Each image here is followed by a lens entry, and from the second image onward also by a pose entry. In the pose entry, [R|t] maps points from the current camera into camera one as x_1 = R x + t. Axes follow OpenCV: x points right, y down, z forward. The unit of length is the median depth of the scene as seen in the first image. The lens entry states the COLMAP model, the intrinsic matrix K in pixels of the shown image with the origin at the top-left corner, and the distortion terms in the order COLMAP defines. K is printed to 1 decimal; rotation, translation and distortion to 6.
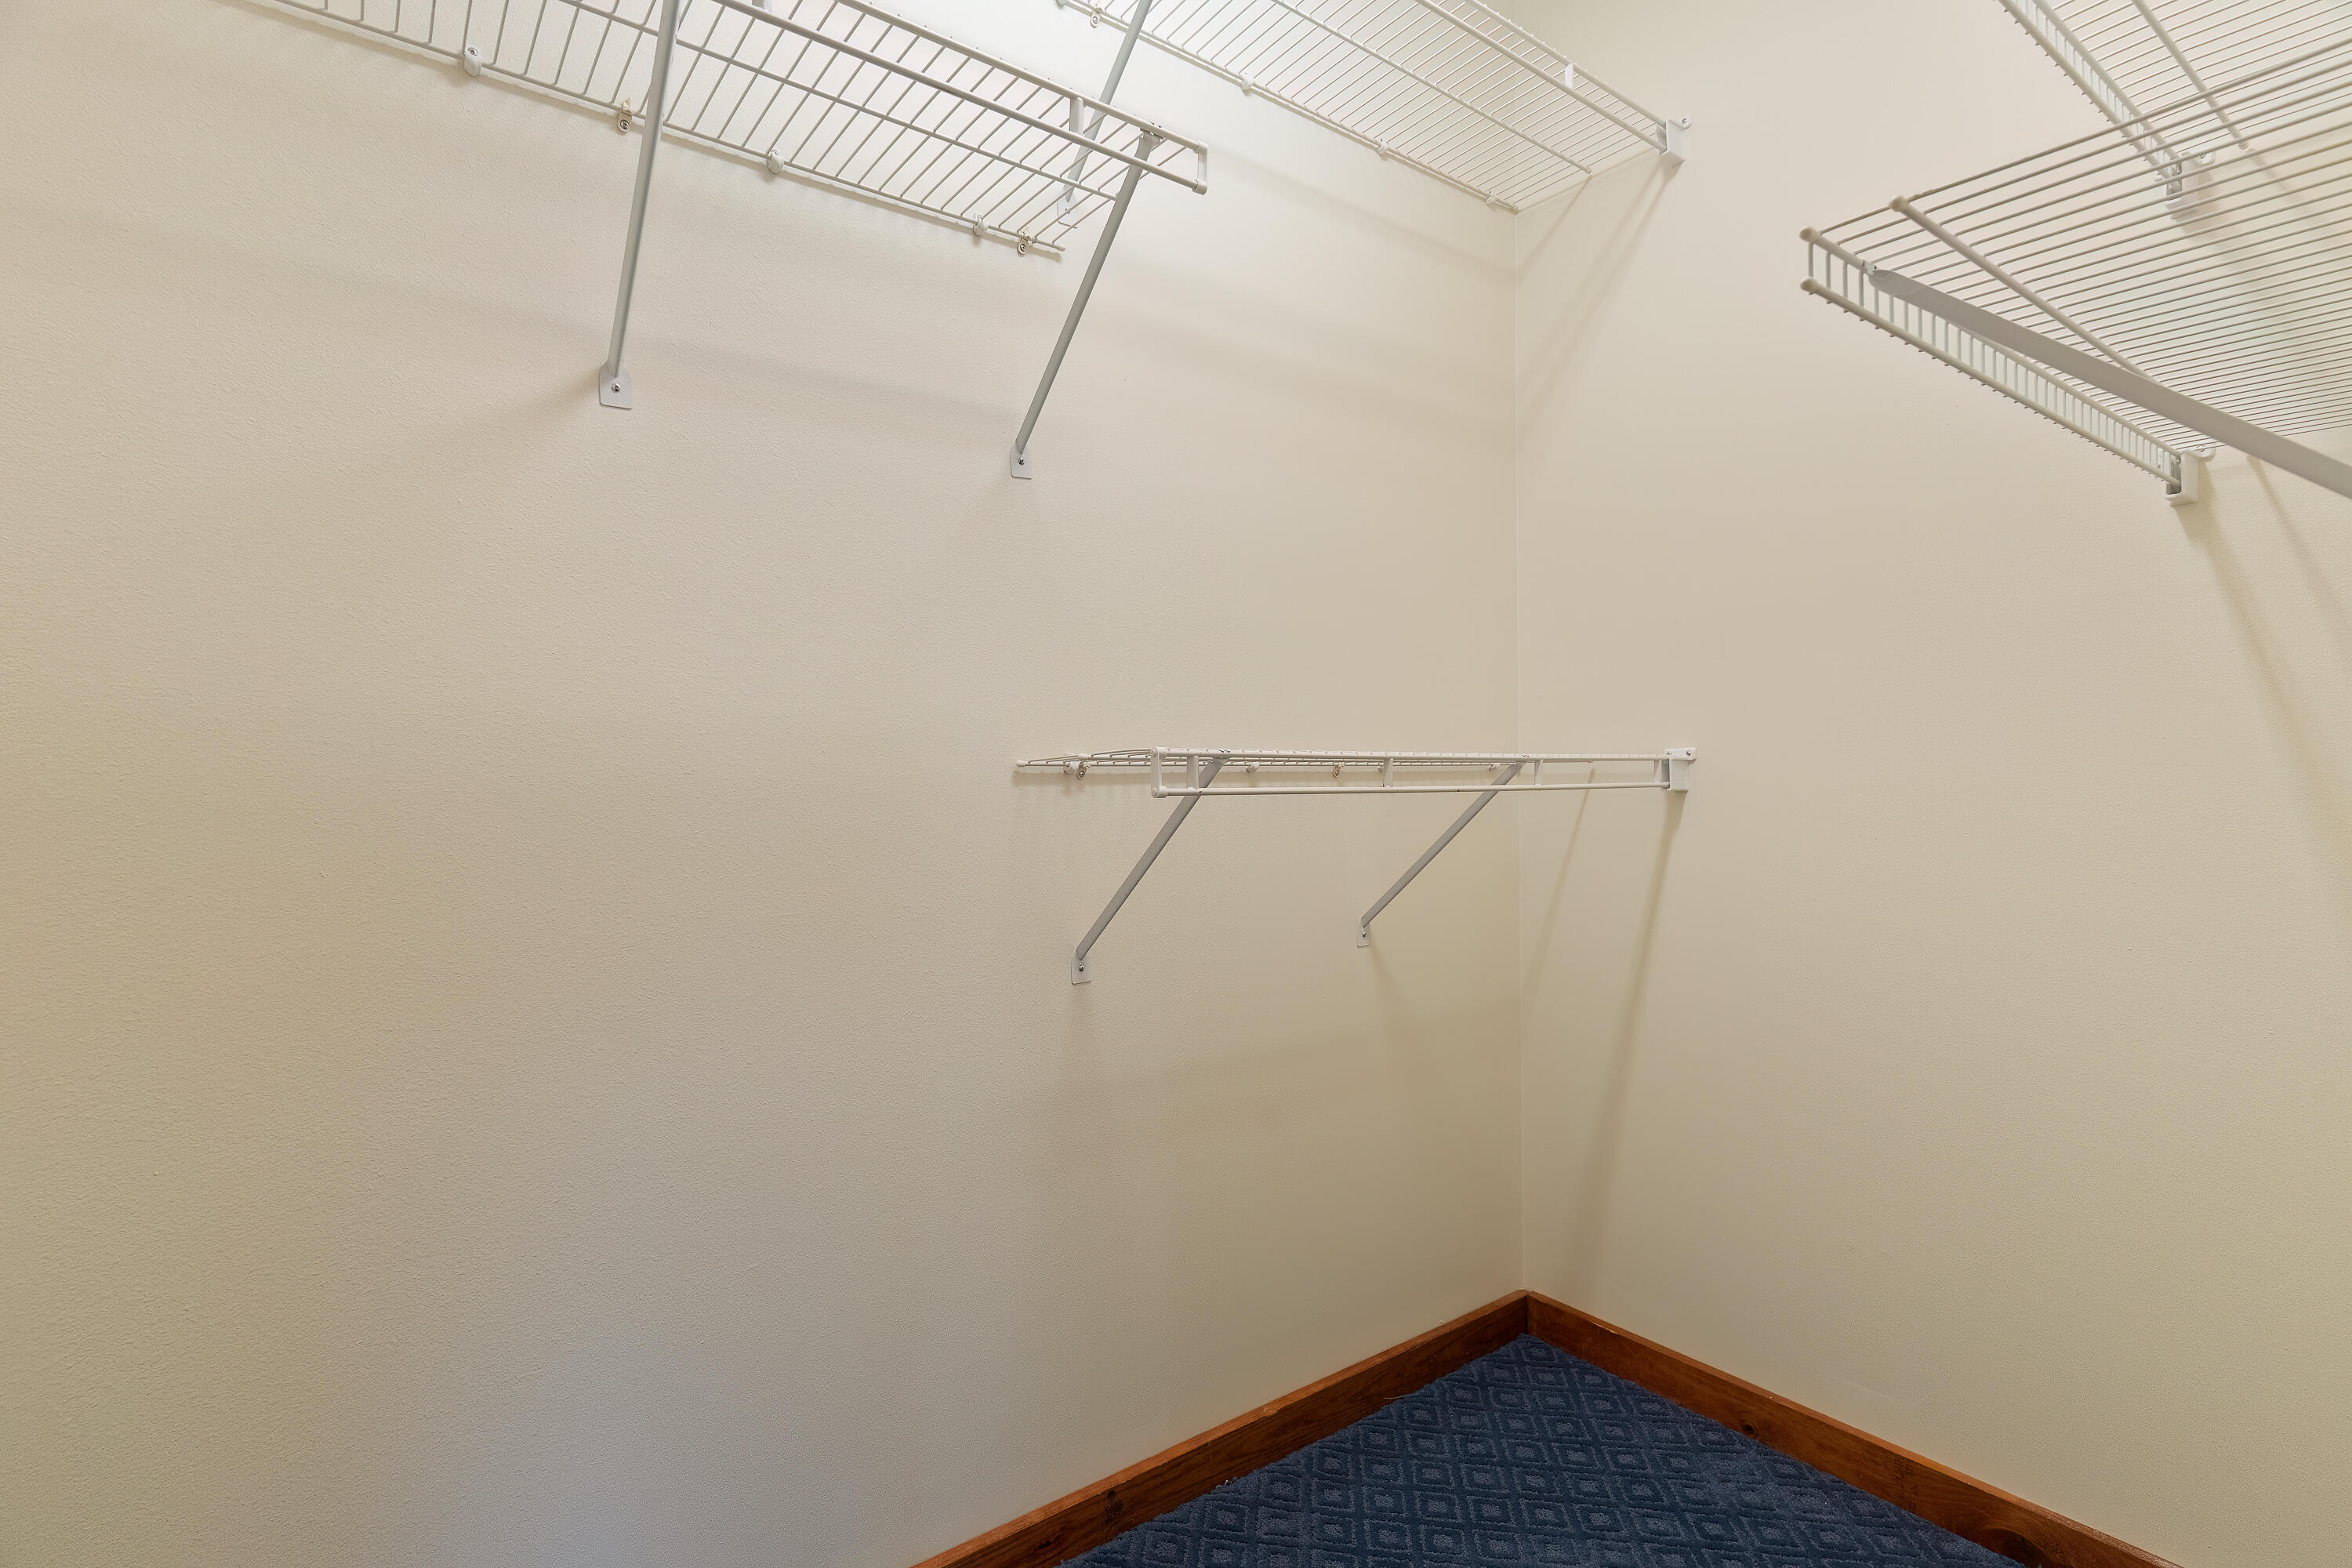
lens RADIAL K [[1131.3, 0, 1168.4], [0, 1131.3, 780.4], [0, 0, 1]] dist [0.004456, 0.000153]
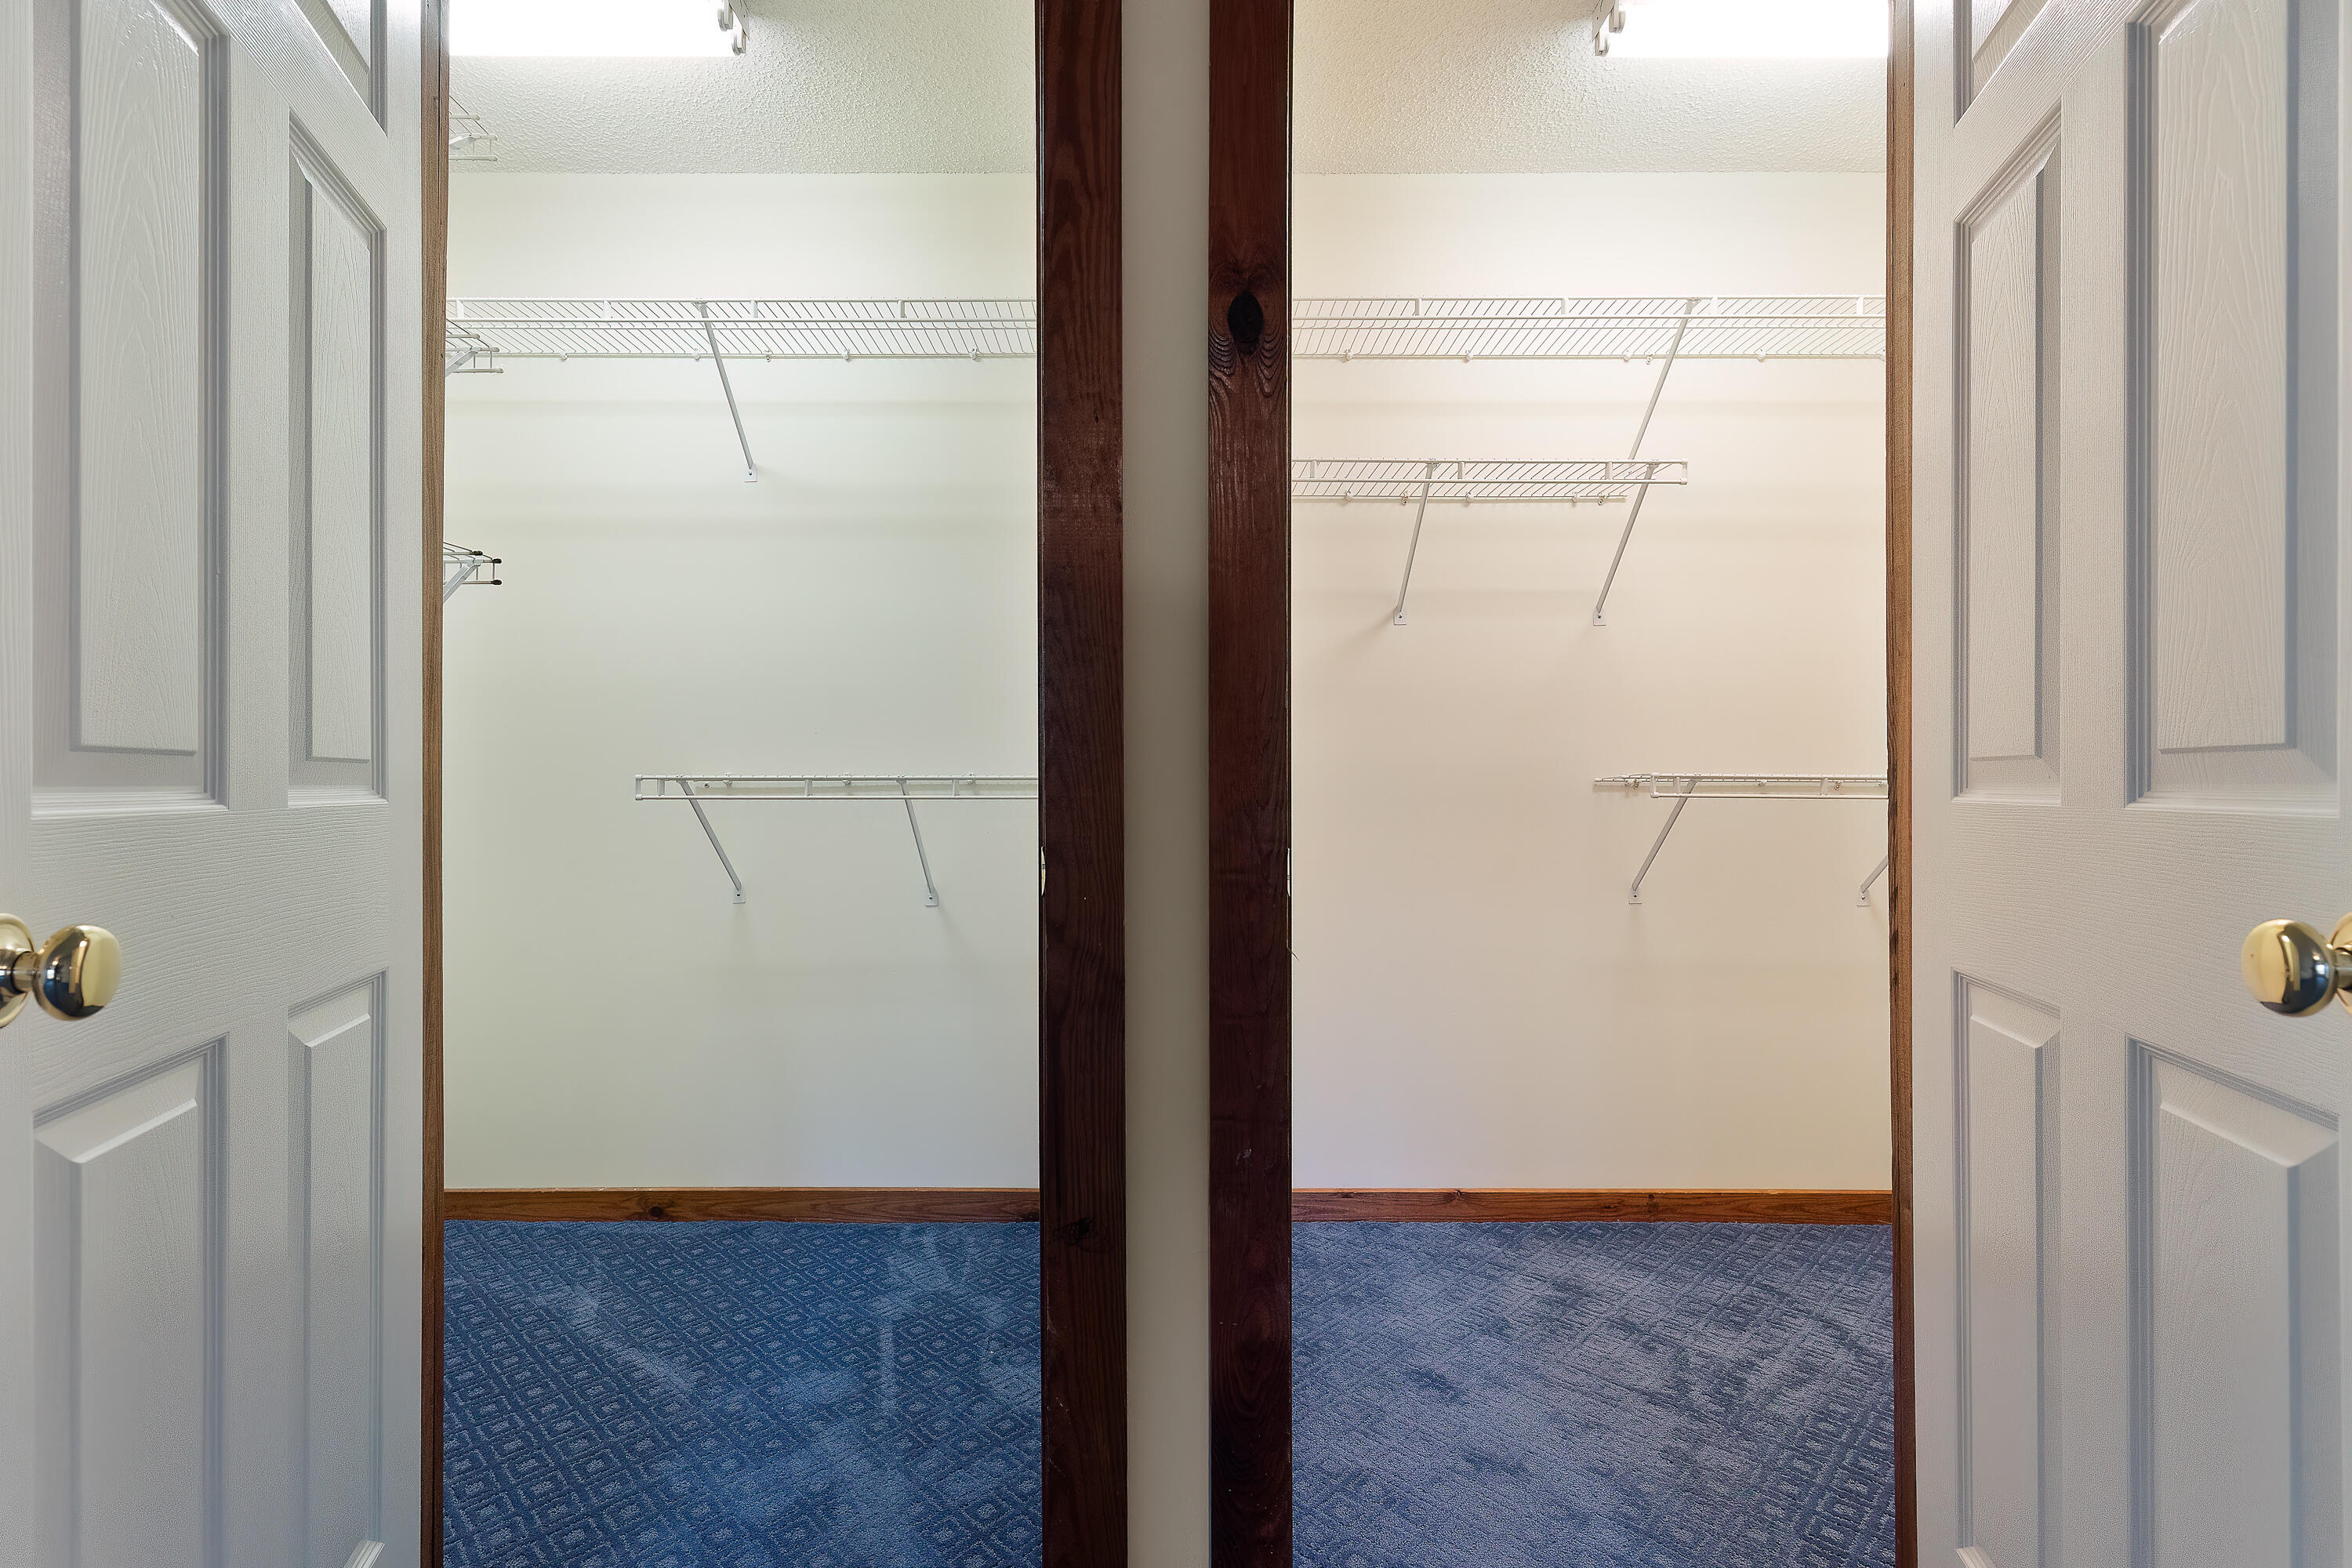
lens RADIAL K [[1131.3, 0, 1167.3], [0, 1131.3, 779.9], [0, 0, 1]] dist [0.004456, 0.000153]
pose [[0.818680, 0.006153, -0.574217, 0.355780], [-0.011468, 0.999918, -0.005637, 0.003377], [0.574135, 0.011200, 0.818684, -0.917225]]
